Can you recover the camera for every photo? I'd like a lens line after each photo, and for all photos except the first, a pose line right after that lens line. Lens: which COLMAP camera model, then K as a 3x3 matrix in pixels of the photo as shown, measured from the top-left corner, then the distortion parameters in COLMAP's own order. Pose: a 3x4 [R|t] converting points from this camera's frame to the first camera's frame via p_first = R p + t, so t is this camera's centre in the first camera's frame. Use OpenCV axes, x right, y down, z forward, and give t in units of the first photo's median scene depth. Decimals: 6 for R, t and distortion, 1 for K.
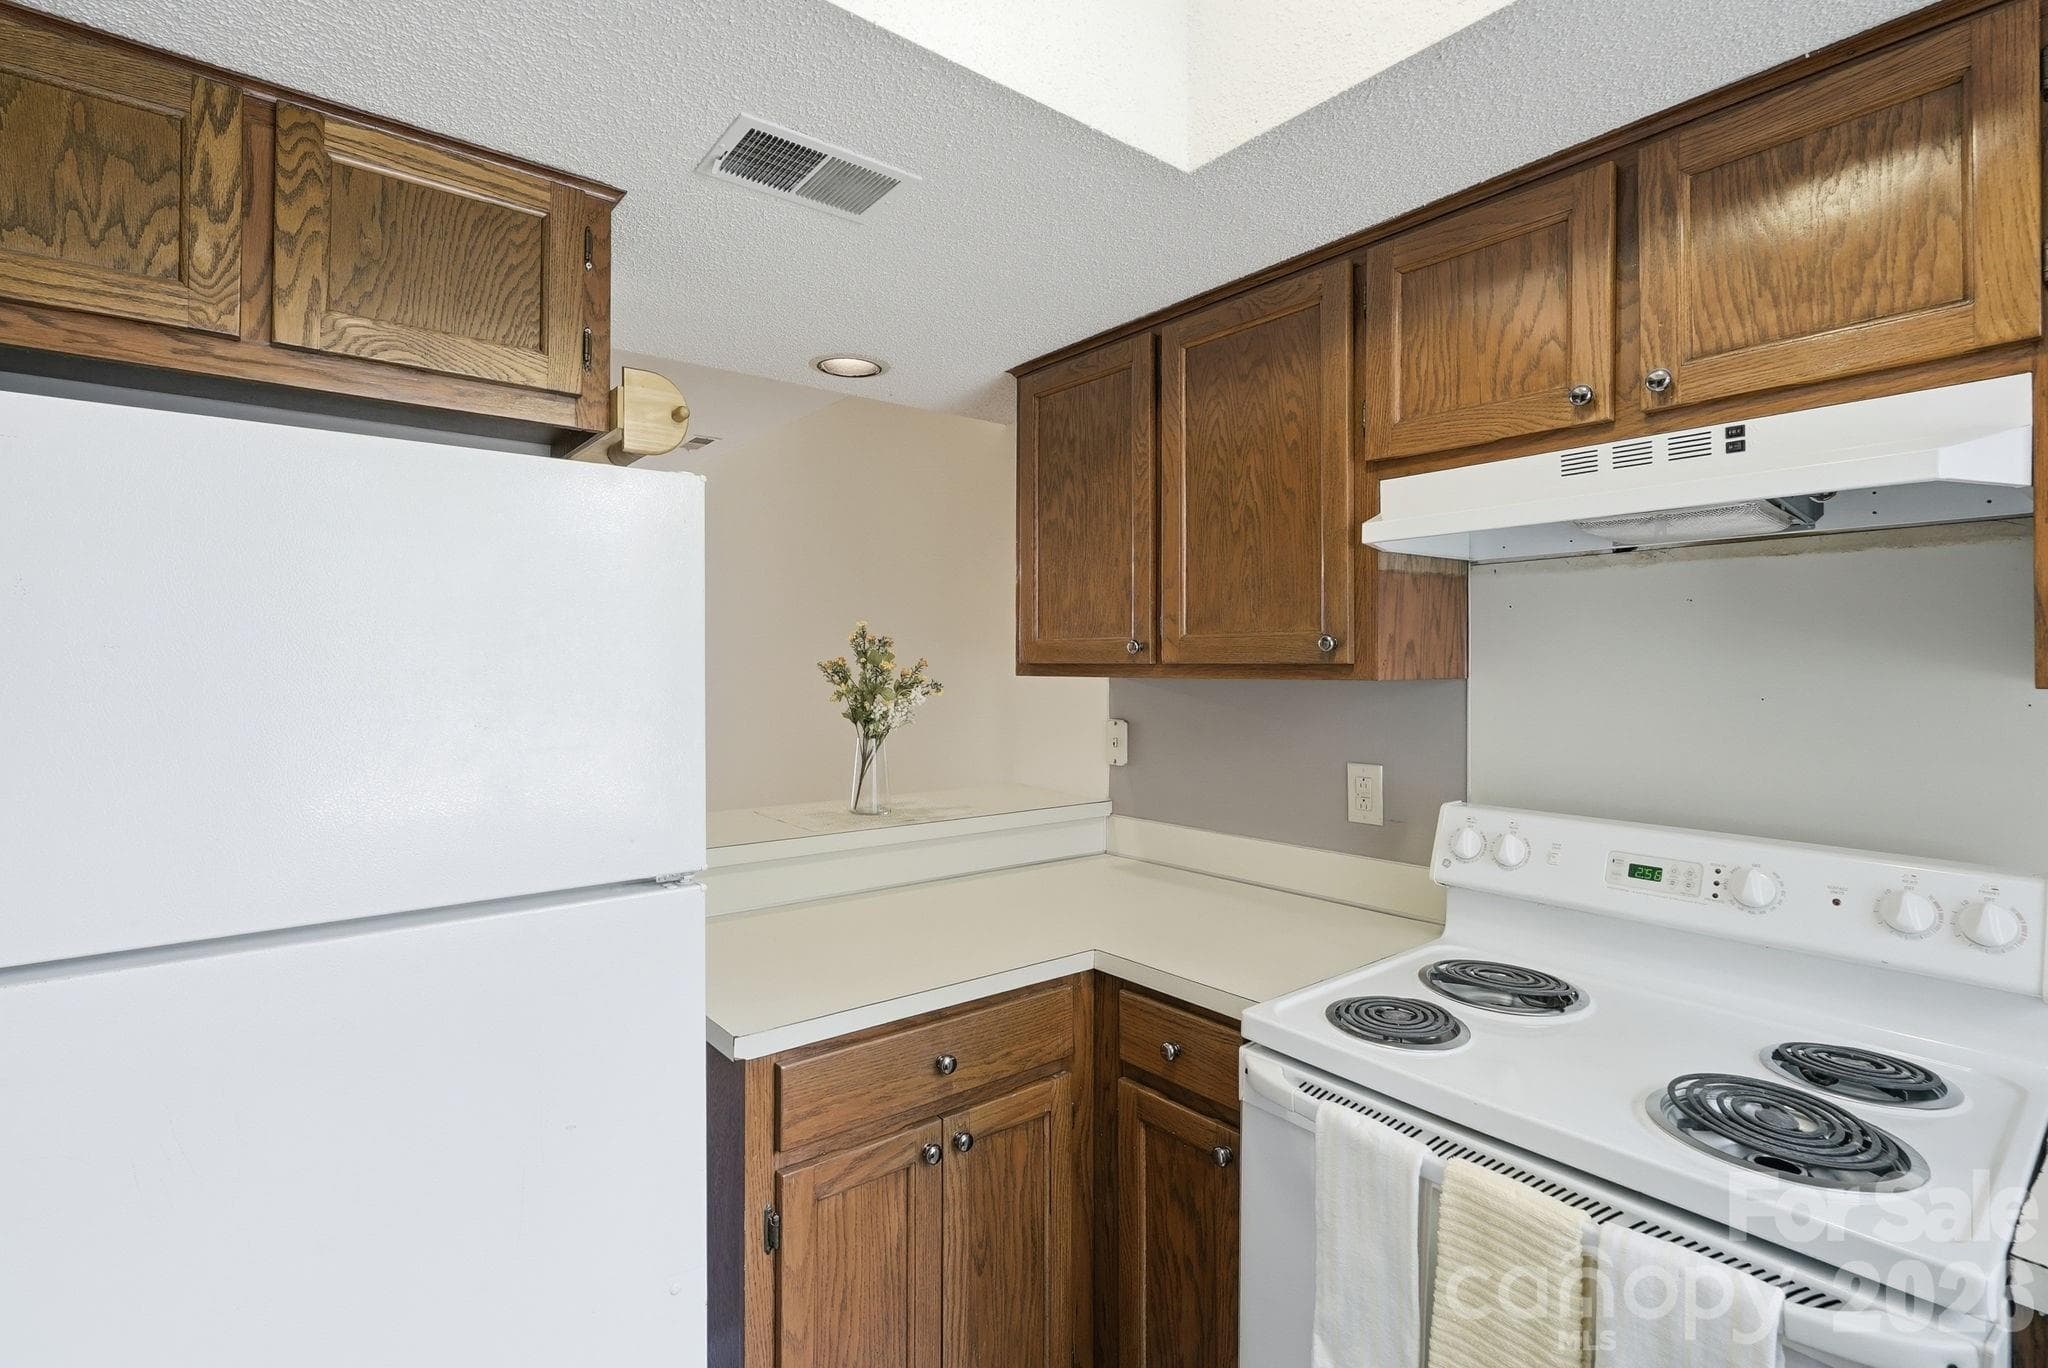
lens RADIAL K [[956.0, 0, 1026.2], [0, 956.0, 657.0], [0, 0, 1]] dist [-0.014428, 0.006030]
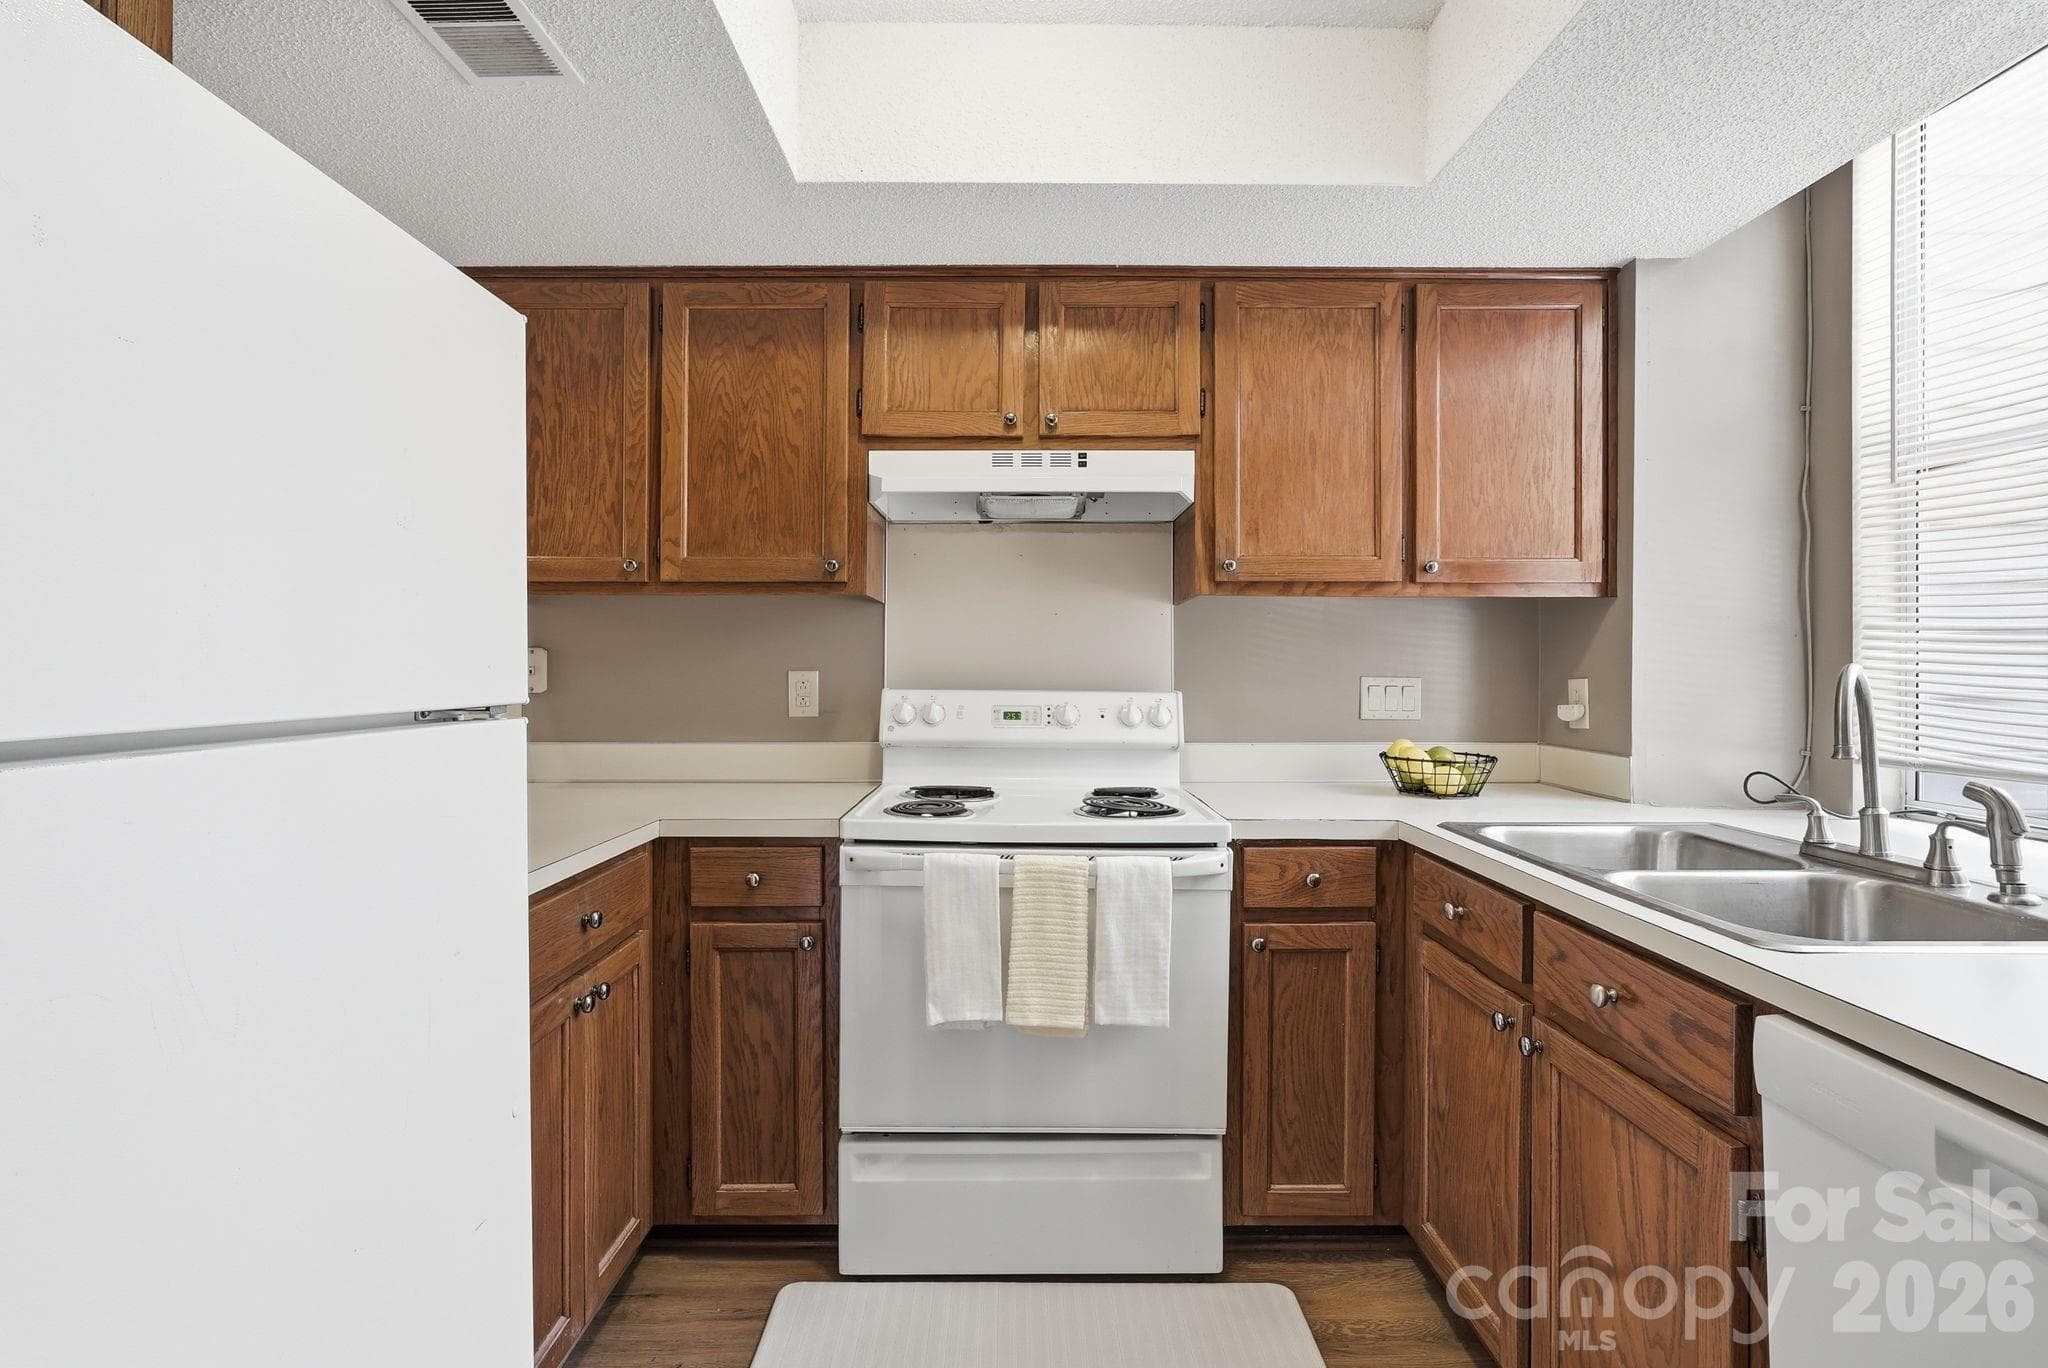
lens RADIAL K [[926.1, 0, 1025.1], [0, 926.1, 670.6], [0, 0, 1]] dist [-0.022609, 0.011465]
pose [[0.625760, -0.000502, 0.780016, -0.587721], [-0.008275, 0.999939, 0.007282, 0.135228], [-0.779972, -0.011011, 0.625718, -0.024735]]
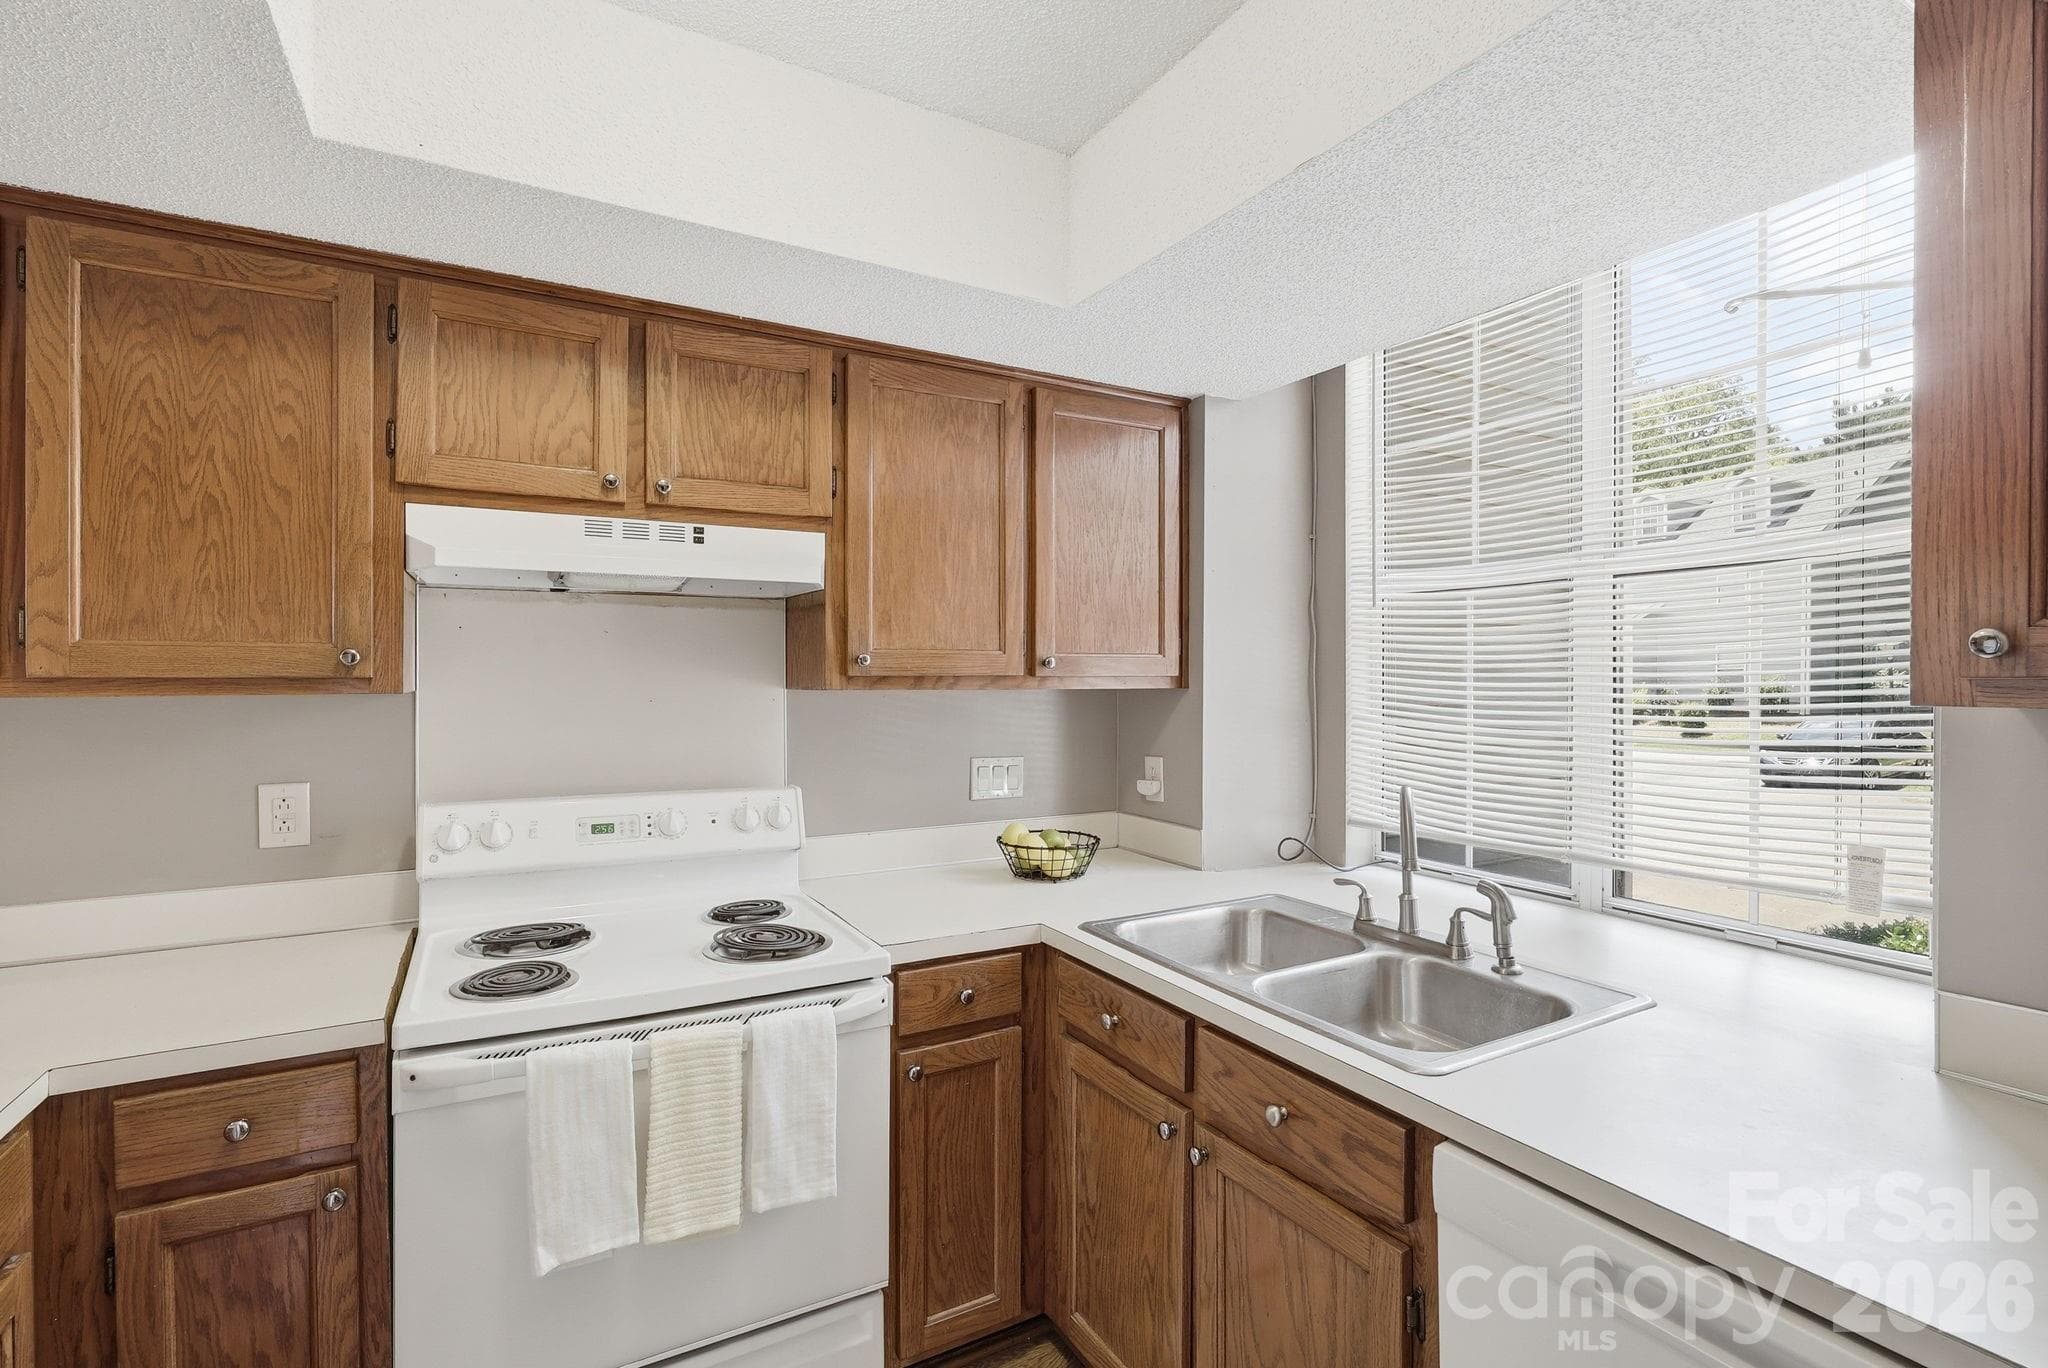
lens RADIAL K [[927.4, 0, 1016.7], [0, 927.4, 684.3], [0, 0, 1]] dist [-0.014782, 0.004950]
pose [[0.170162, -0.007859, 0.985385, -0.563227], [-0.008561, 0.999919, 0.009453, -0.000934], [-0.985379, -0.010045, 0.170081, 0.180208]]
